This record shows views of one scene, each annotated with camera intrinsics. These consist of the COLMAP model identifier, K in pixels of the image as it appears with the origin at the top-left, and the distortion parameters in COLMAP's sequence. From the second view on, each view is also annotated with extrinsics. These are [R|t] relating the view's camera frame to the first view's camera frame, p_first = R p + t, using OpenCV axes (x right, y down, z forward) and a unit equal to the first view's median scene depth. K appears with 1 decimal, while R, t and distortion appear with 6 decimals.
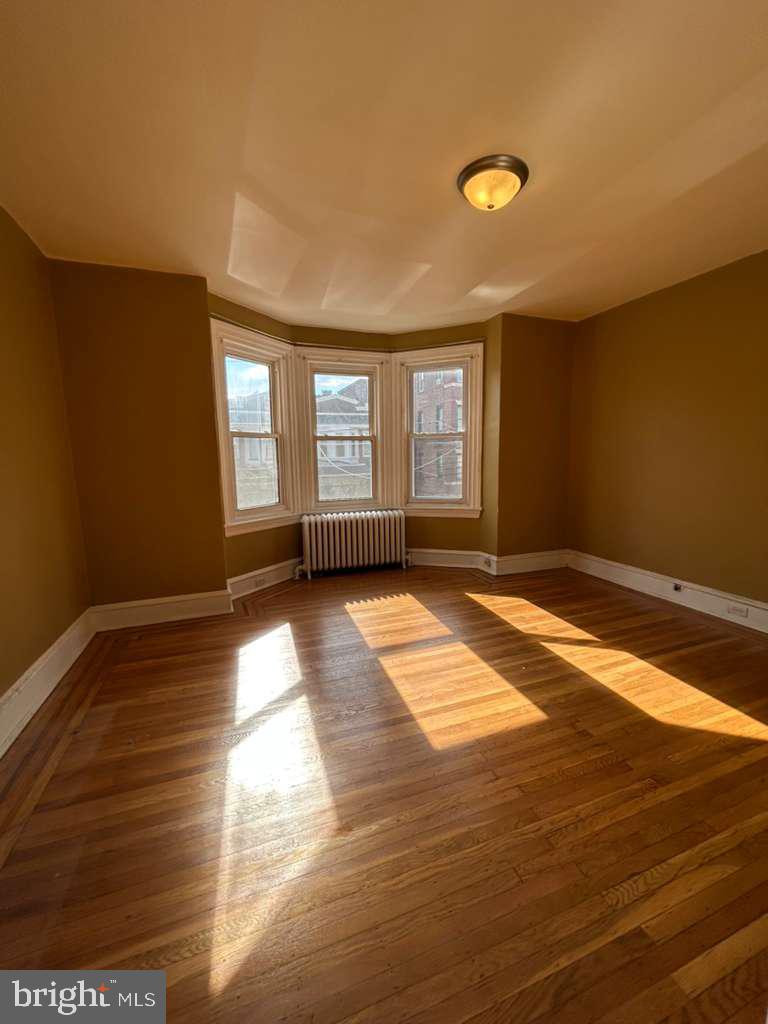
lens RADIAL K [[416.2, 0, 382.5], [0, 416.2, 519.5], [0, 0, 1]] dist [-0.000014, 0.000277]
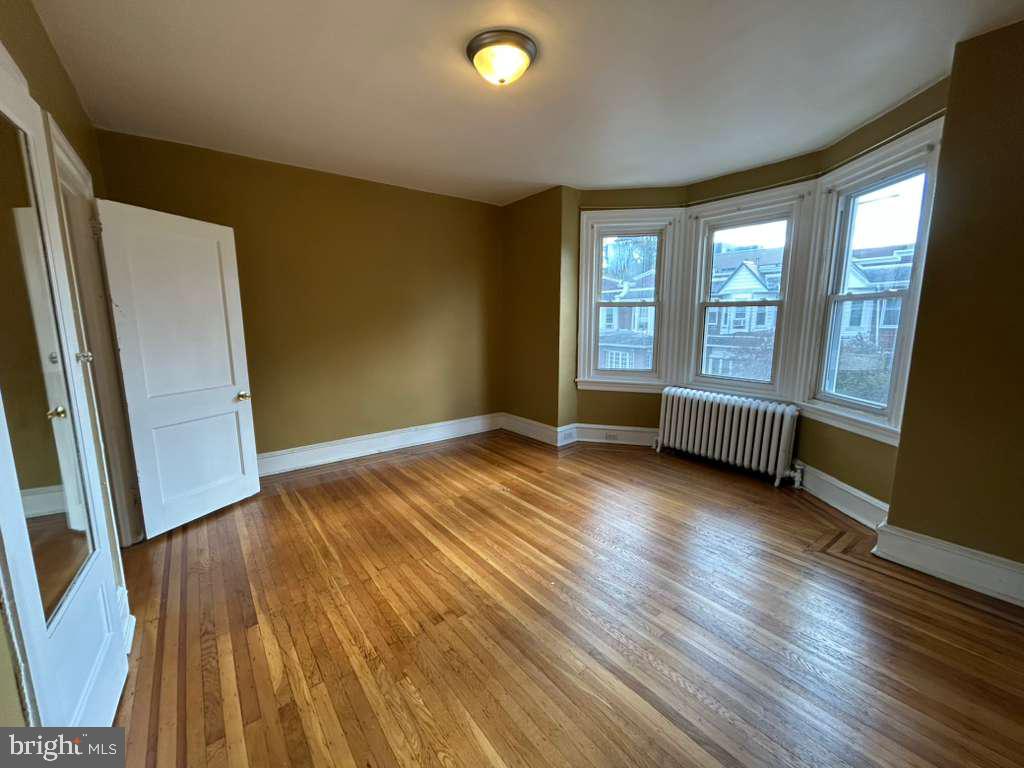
lens RADIAL K [[416.2, 0, 503.6], [0, 416.2, 387.4], [0, 0, 1]] dist [-0.000014, 0.000277]
pose [[0.286608, 0.162602, -0.944148, 0.605094], [-0.168737, 0.978654, 0.117322, -0.055473], [0.943071, 0.125687, 0.307927, 0.354260]]
